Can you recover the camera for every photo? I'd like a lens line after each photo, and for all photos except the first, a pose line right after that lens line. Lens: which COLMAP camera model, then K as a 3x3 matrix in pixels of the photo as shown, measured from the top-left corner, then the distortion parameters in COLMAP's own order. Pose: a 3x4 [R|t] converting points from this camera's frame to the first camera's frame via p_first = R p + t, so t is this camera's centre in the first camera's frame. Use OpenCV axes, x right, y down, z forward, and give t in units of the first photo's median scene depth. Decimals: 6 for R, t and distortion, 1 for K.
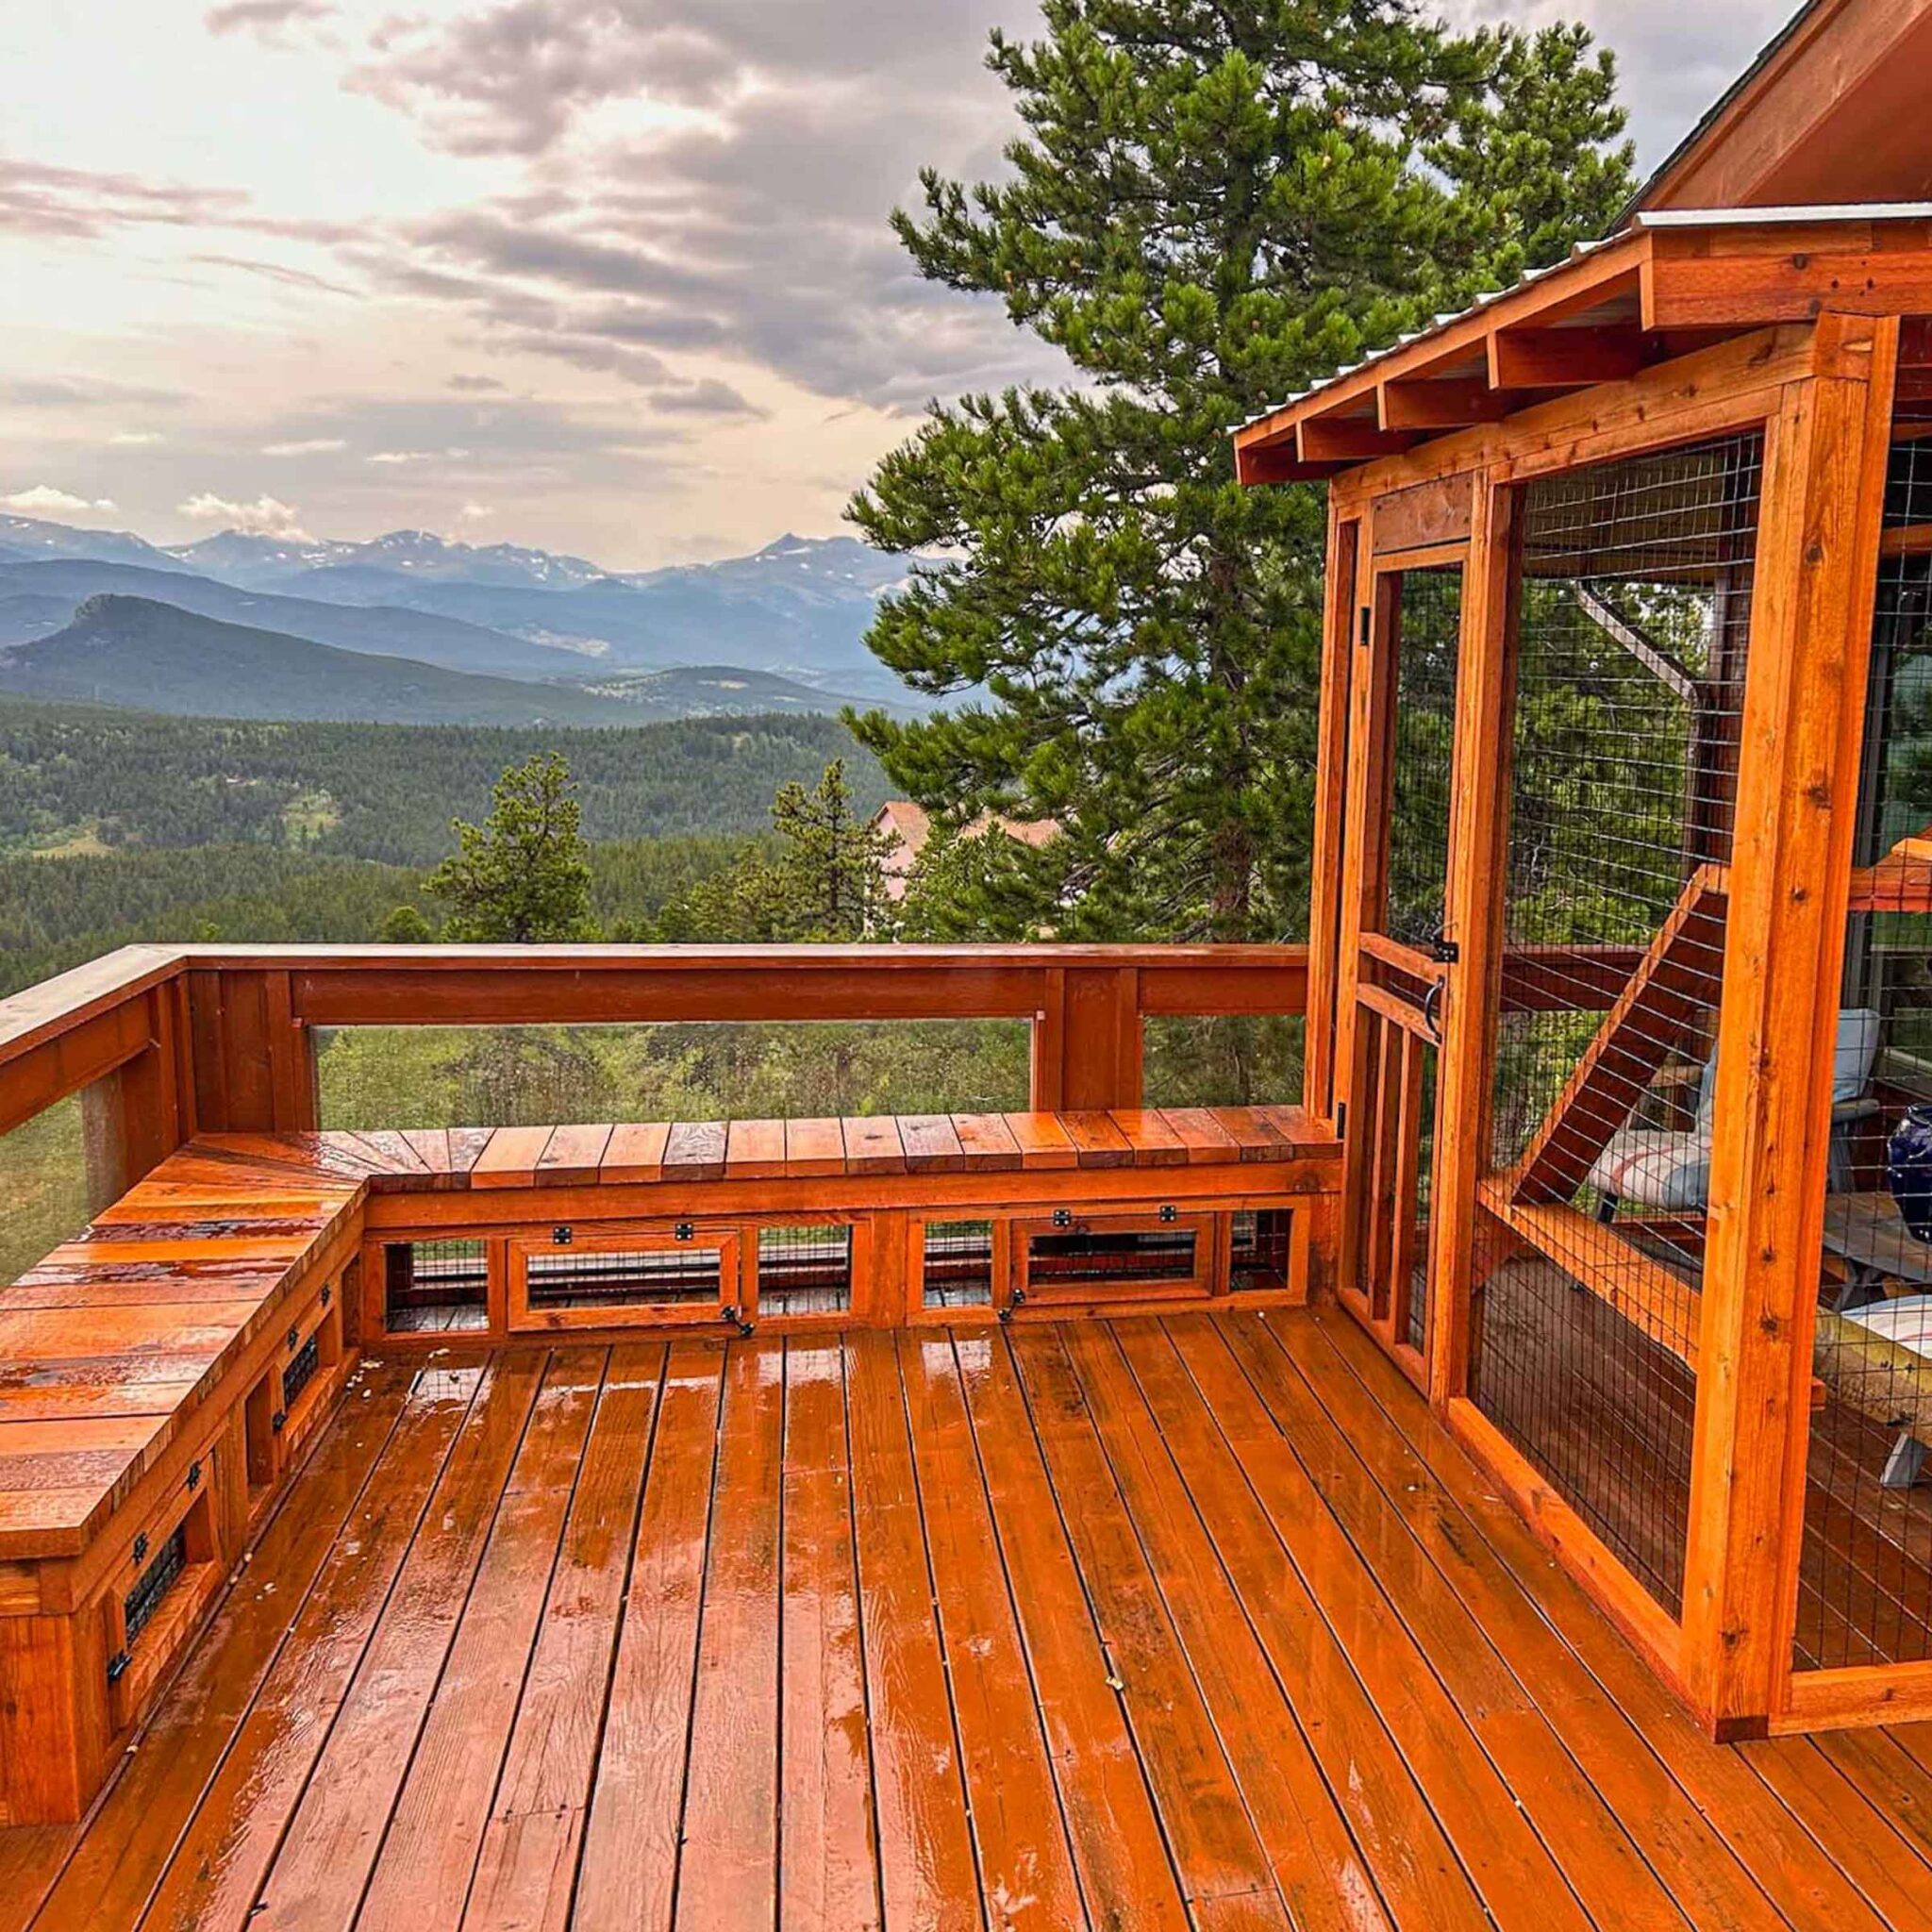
lens RADIAL K [[1803.3, 0, 966.0], [0, 1803.3, 966.0], [0, 0, 1]] dist [0.005061, -0.010249]
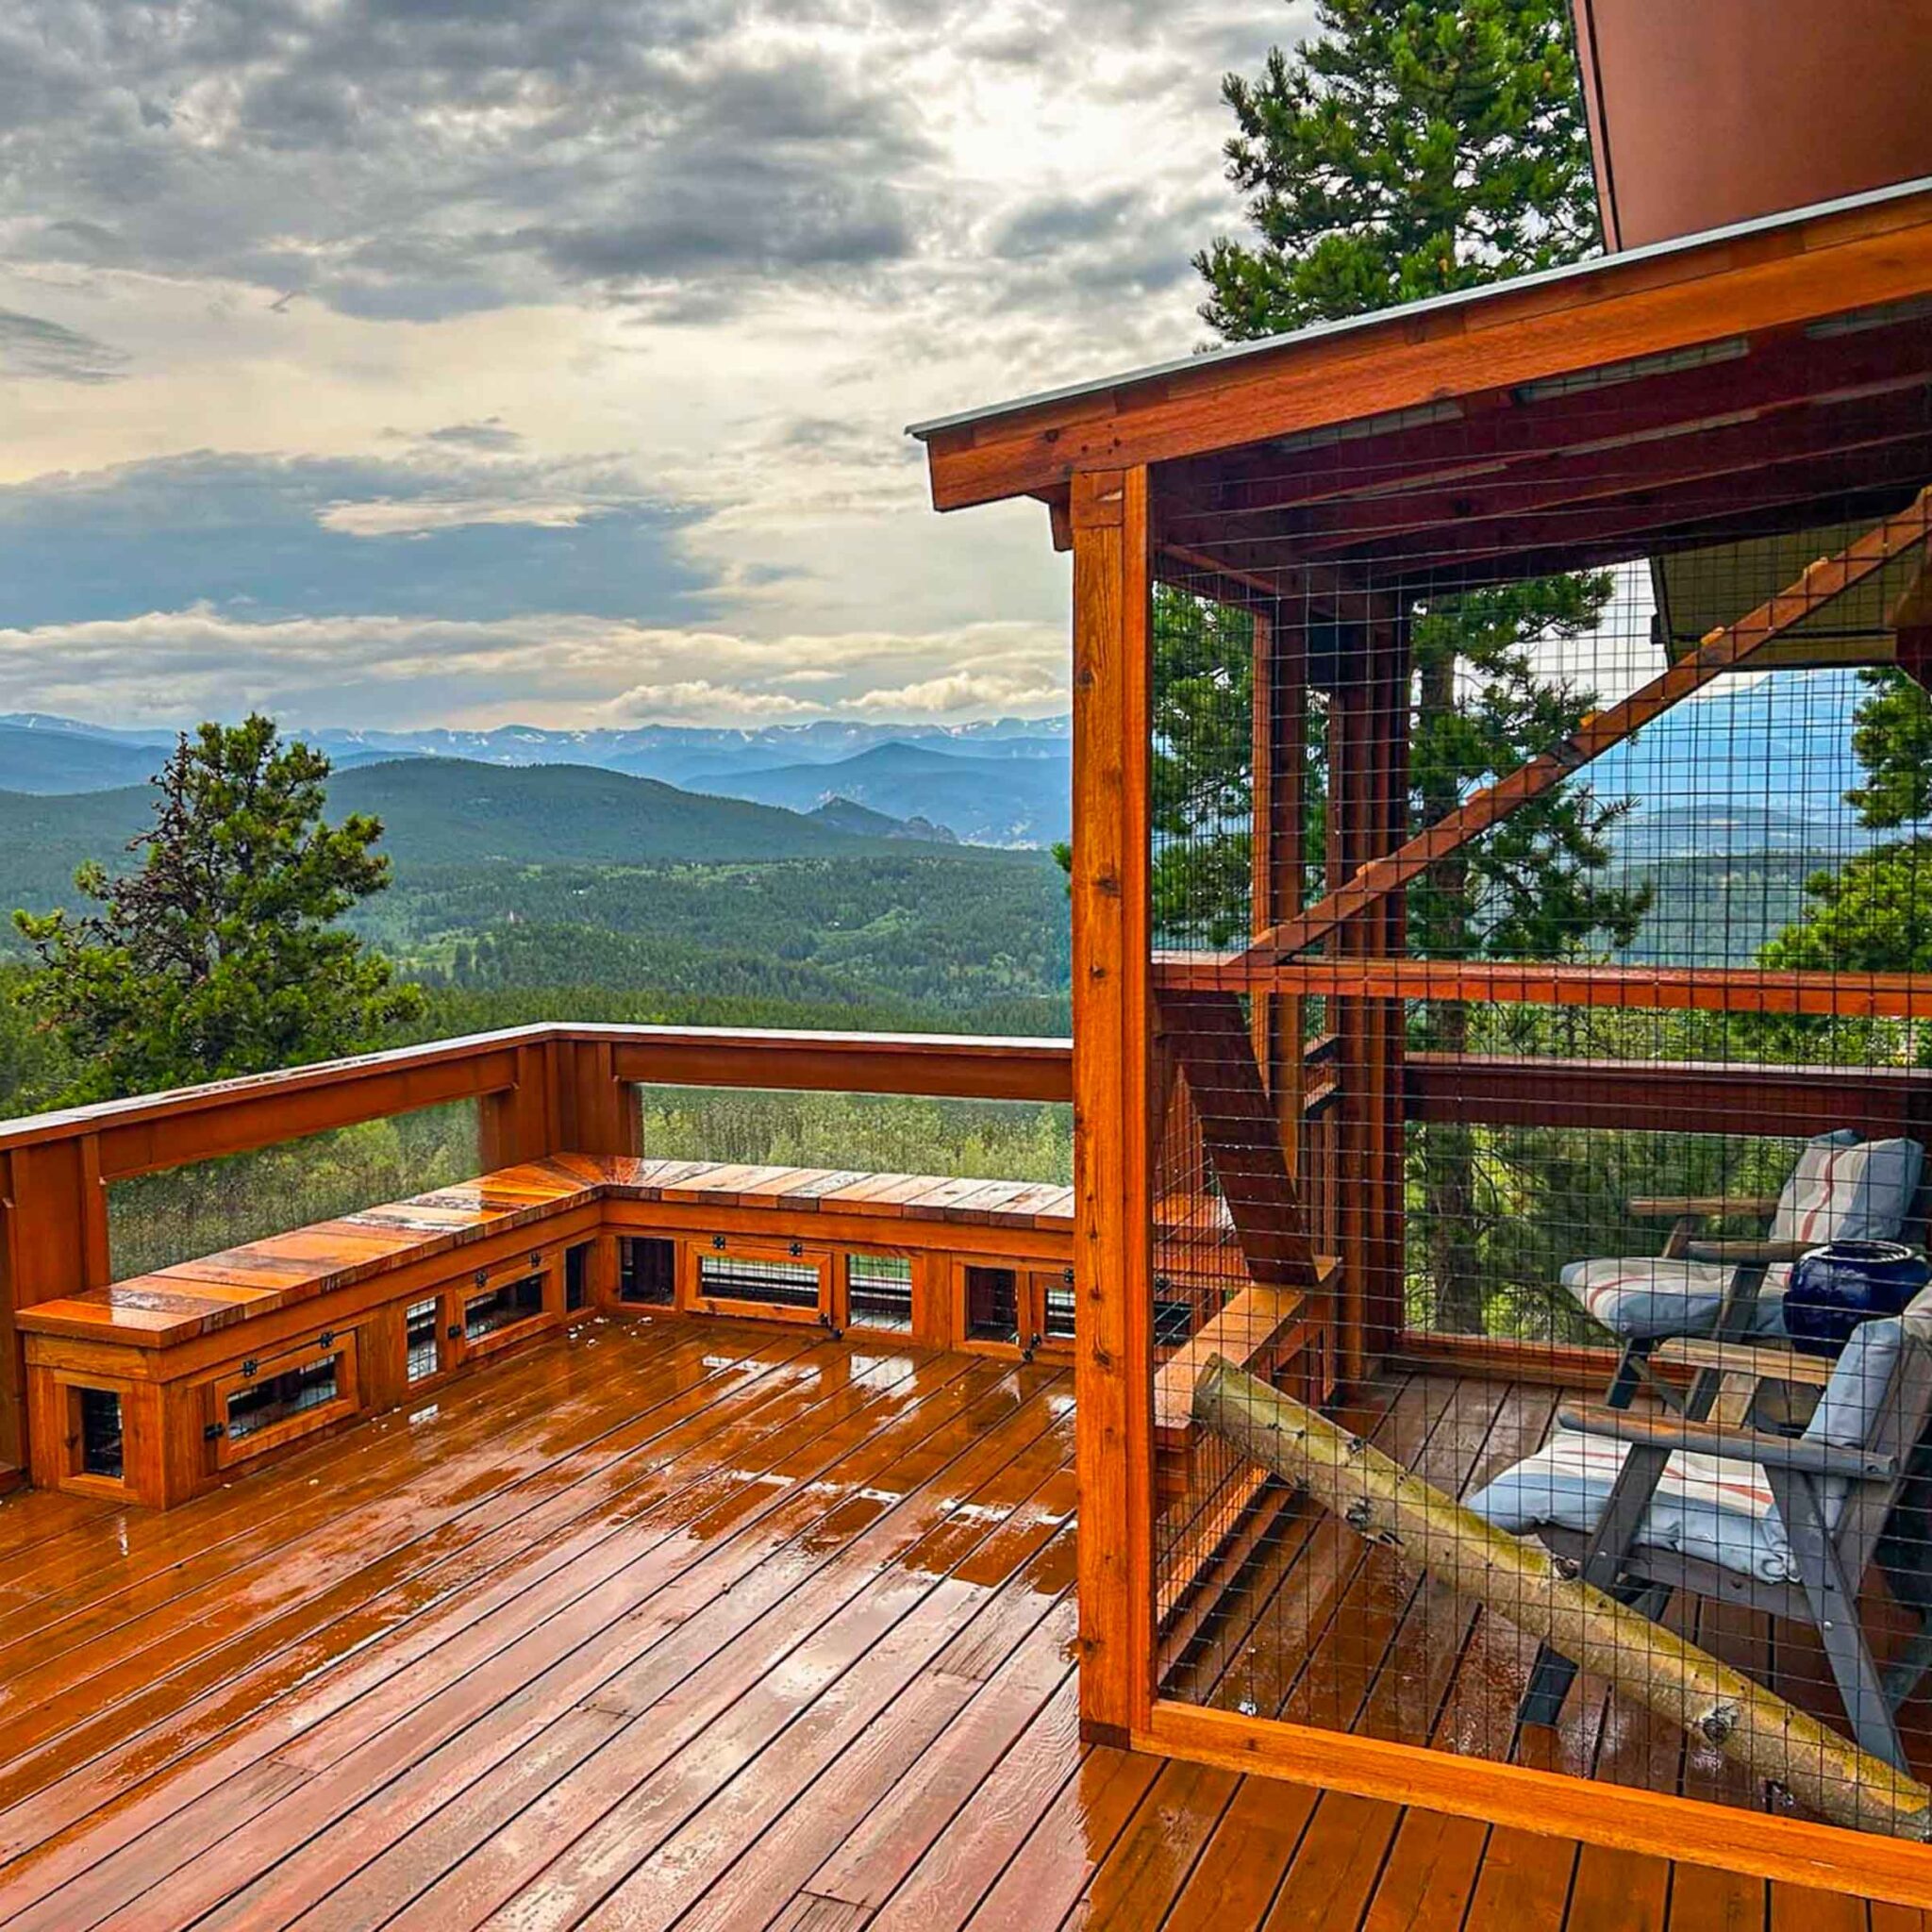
lens RADIAL K [[1808.6, 0, 955.7], [0, 1808.6, 1003.7], [0, 0, 1]] dist [0.012410, 0.004606]
pose [[0.809432, 0.020696, -0.586849, 0.690516], [-0.056969, 0.997432, -0.043401, 0.022525], [0.584444, 0.068562, 0.808533, 0.017285]]
